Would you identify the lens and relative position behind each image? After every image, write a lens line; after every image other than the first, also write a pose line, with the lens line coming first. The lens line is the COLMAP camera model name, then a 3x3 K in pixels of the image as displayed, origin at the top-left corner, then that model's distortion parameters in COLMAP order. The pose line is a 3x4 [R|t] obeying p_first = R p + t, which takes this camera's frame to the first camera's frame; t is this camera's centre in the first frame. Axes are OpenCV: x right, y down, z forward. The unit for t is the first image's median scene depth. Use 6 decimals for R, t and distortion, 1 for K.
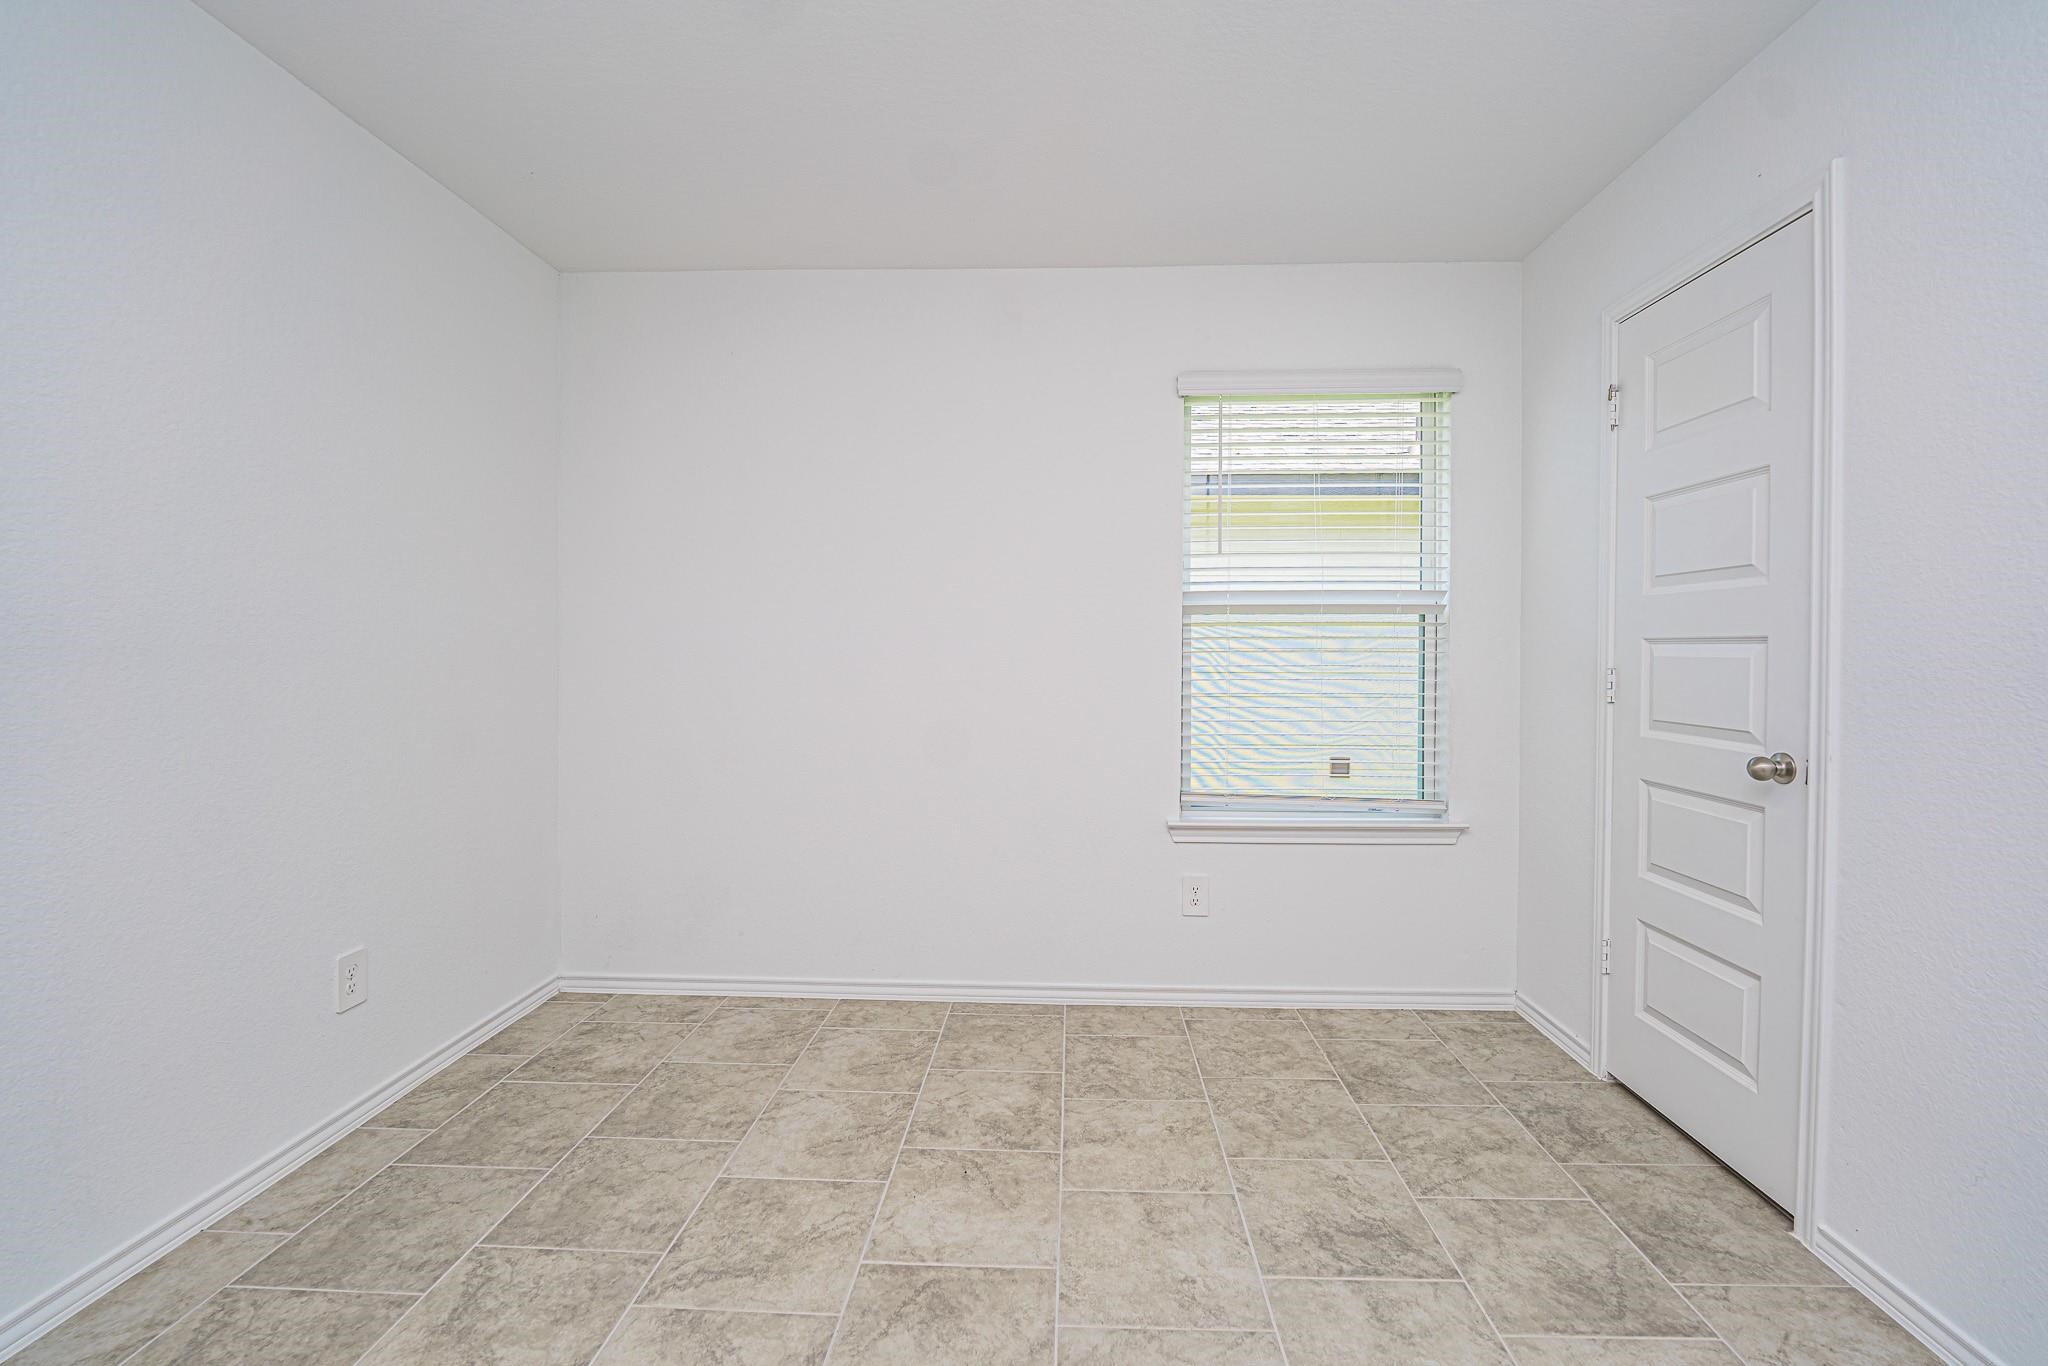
lens RADIAL K [[866.7, 0, 1035.1], [0, 866.7, 661.1], [0, 0, 1]] dist [-0.002581, -0.003009]
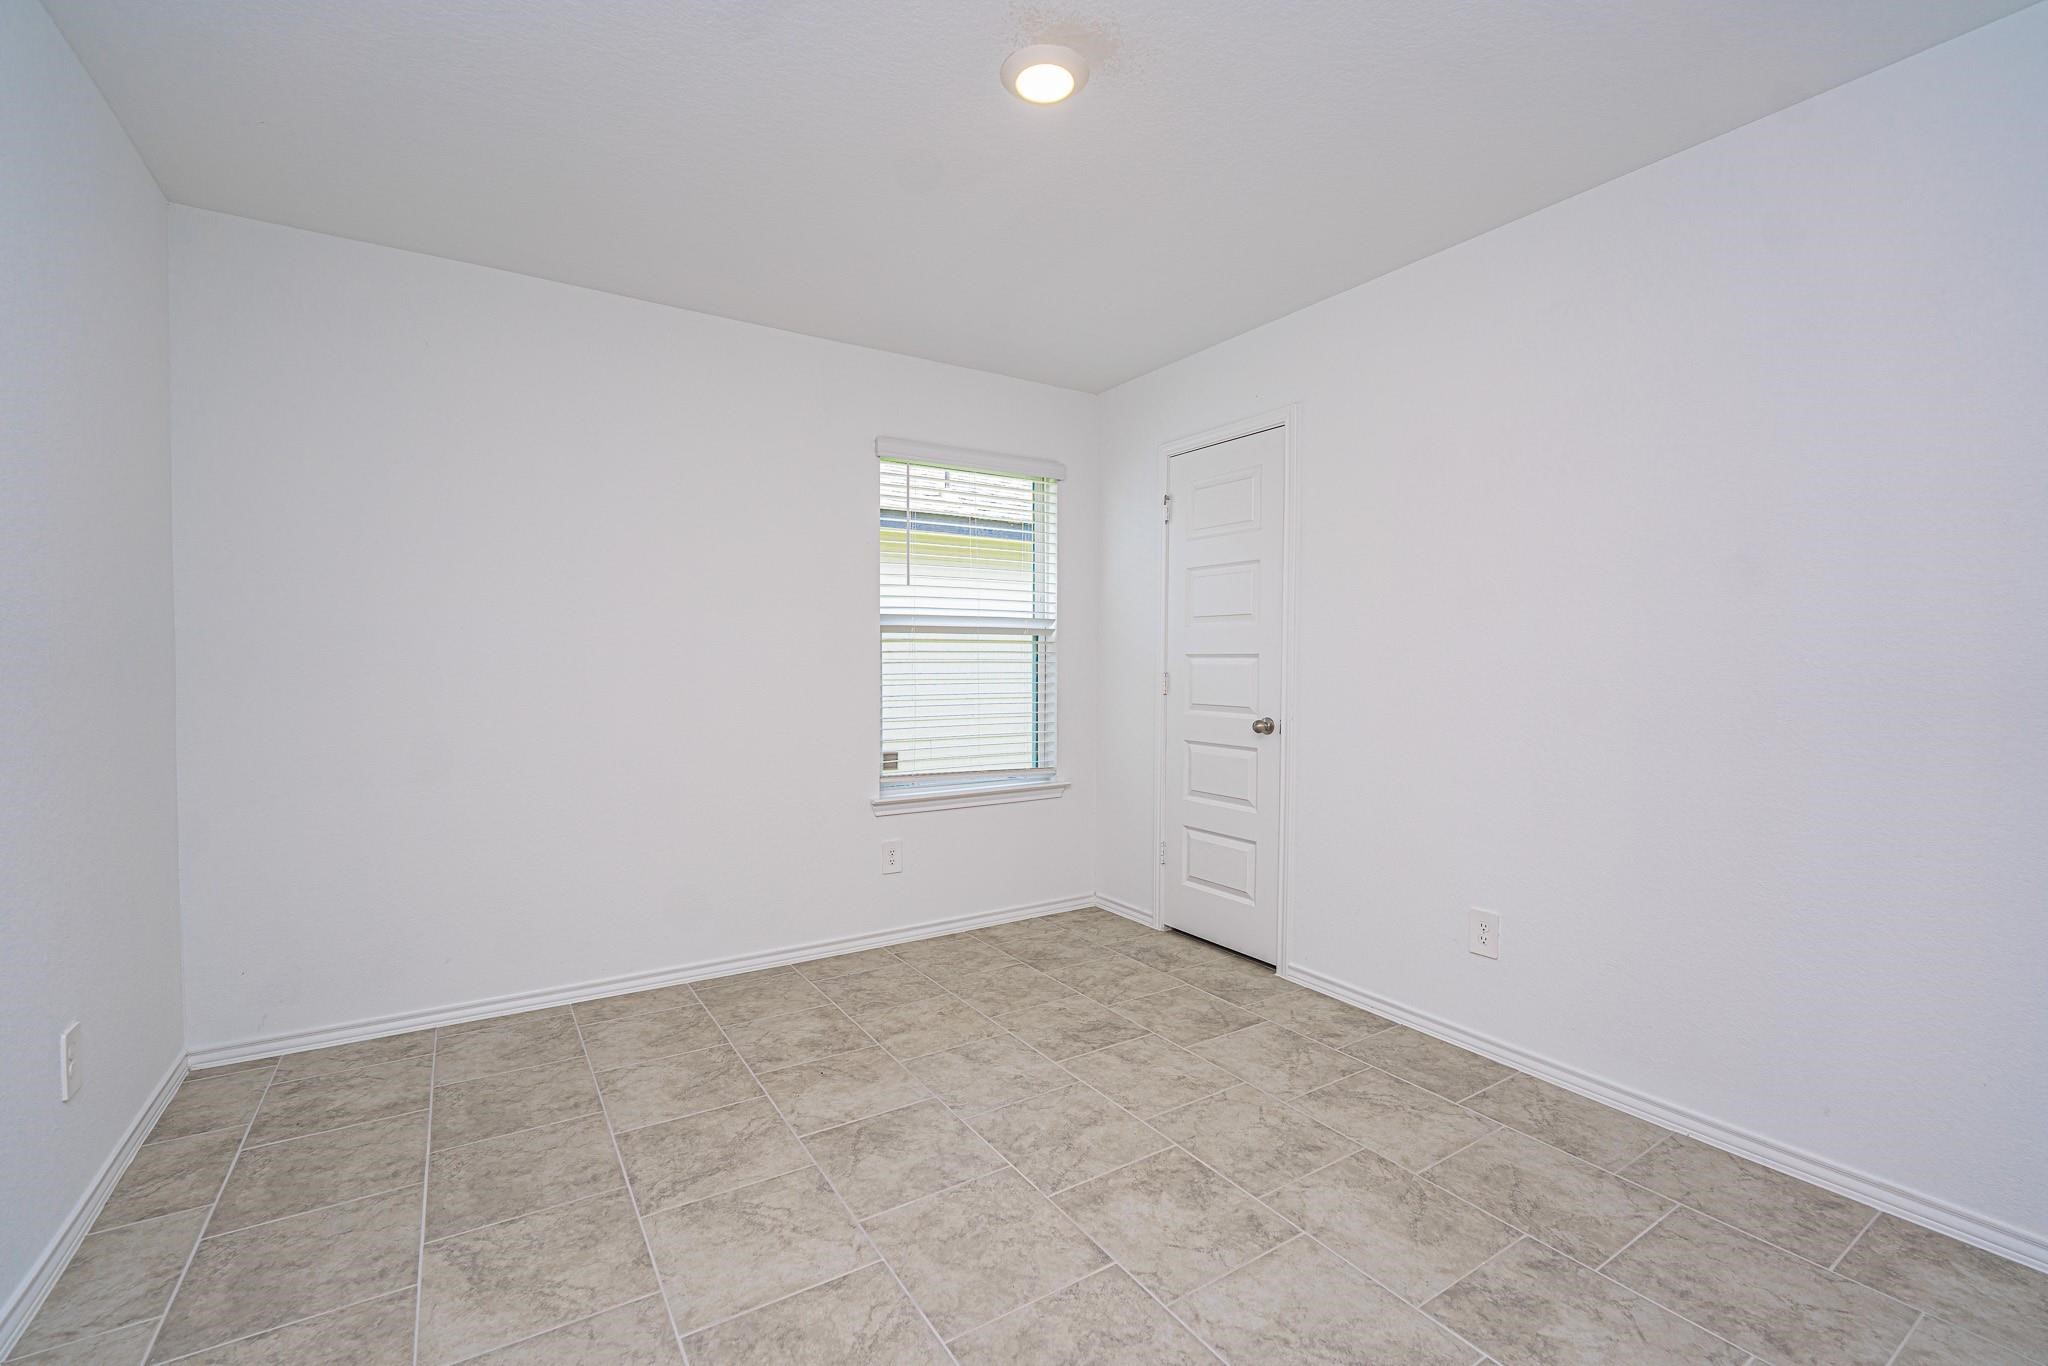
lens RADIAL K [[866.7, 0, 1015.7], [0, 866.7, 682.8], [0, 0, 1]] dist [-0.002581, -0.003009]
pose [[0.827480, -0.014291, 0.561314, -0.418119], [0.006660, 0.999856, 0.015638, 0.000072], [-0.561456, -0.009202, 0.827455, -0.156020]]
